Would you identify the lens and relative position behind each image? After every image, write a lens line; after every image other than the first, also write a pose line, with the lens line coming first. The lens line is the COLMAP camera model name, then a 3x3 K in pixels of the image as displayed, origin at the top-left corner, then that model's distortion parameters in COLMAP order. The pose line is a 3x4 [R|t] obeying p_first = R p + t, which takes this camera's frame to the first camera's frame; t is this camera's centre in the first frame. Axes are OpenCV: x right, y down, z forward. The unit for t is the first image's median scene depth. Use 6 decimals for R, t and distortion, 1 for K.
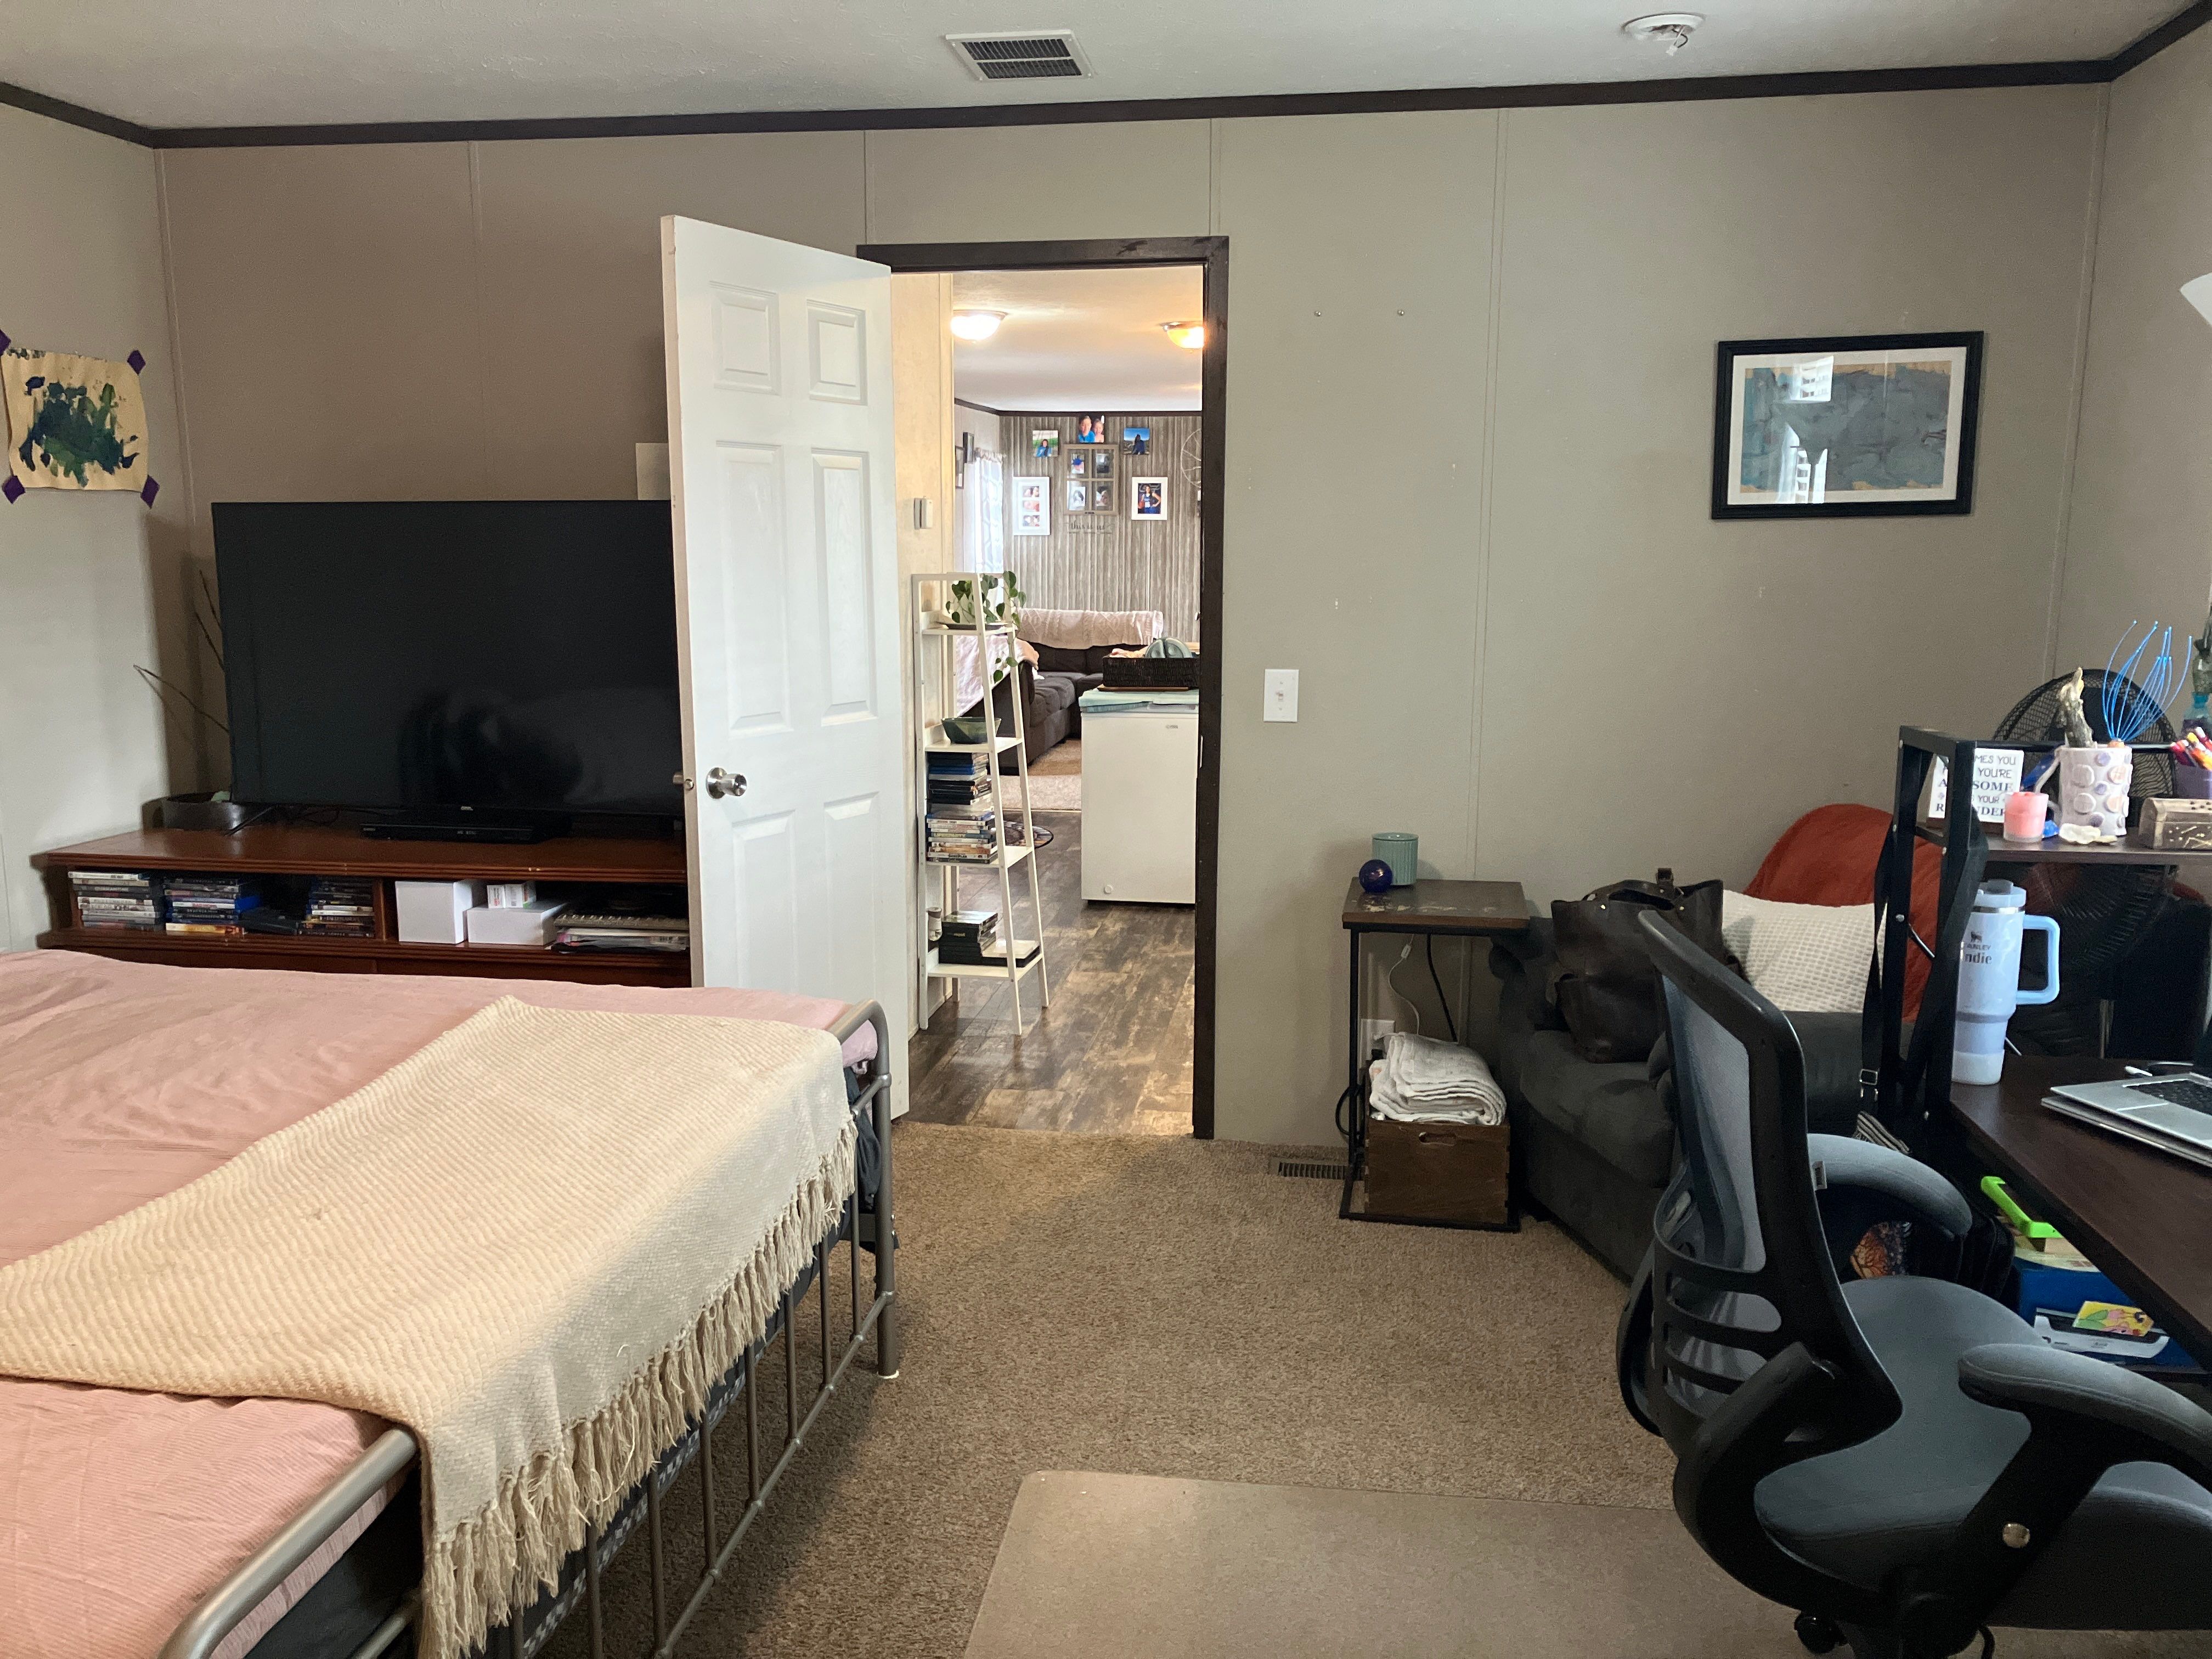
lens RADIAL K [[1853.9, 0, 1070.0], [0, 1853.9, 860.1], [0, 0, 1]] dist [0.089253, -0.092549]
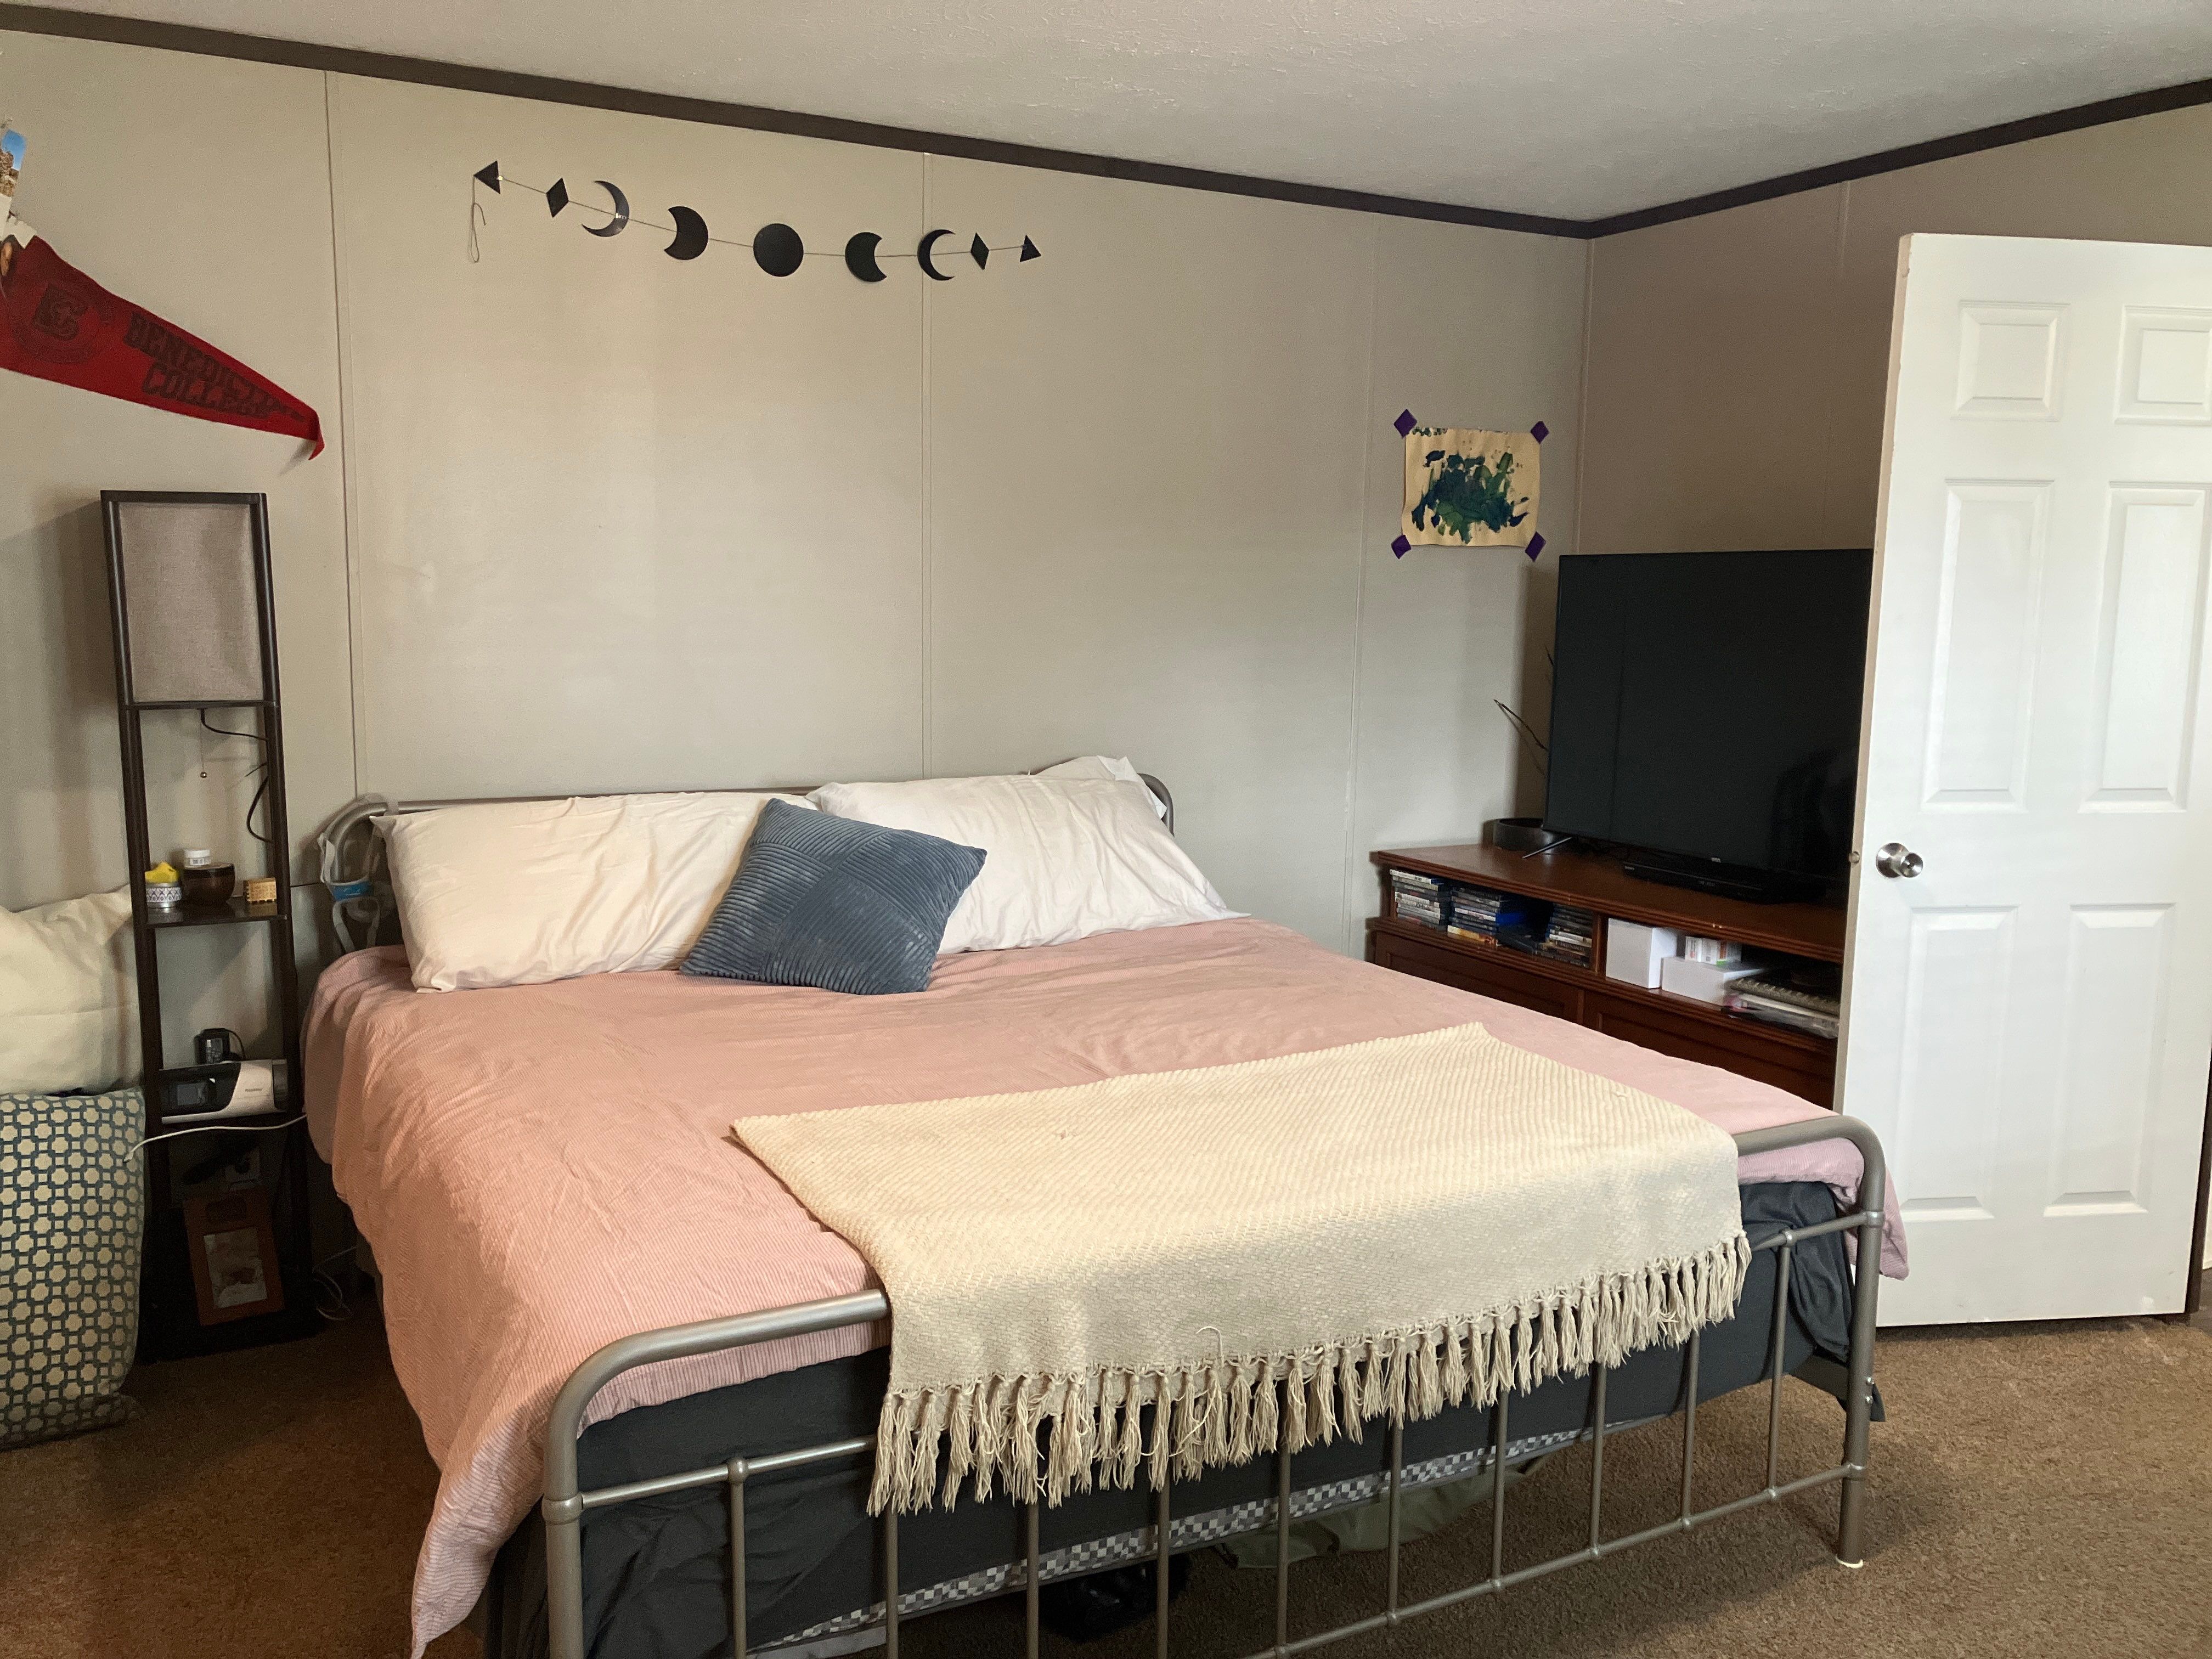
lens RADIAL K [[1853.9, 0, 1058.6], [0, 1853.9, 839.6], [0, 0, 1]] dist [0.089253, -0.092549]
pose [[0.603086, 0.119131, -0.788730, 0.258123], [-0.152574, 0.987757, 0.032530, -0.018223], [0.782948, 0.100722, 0.613879, 0.126640]]
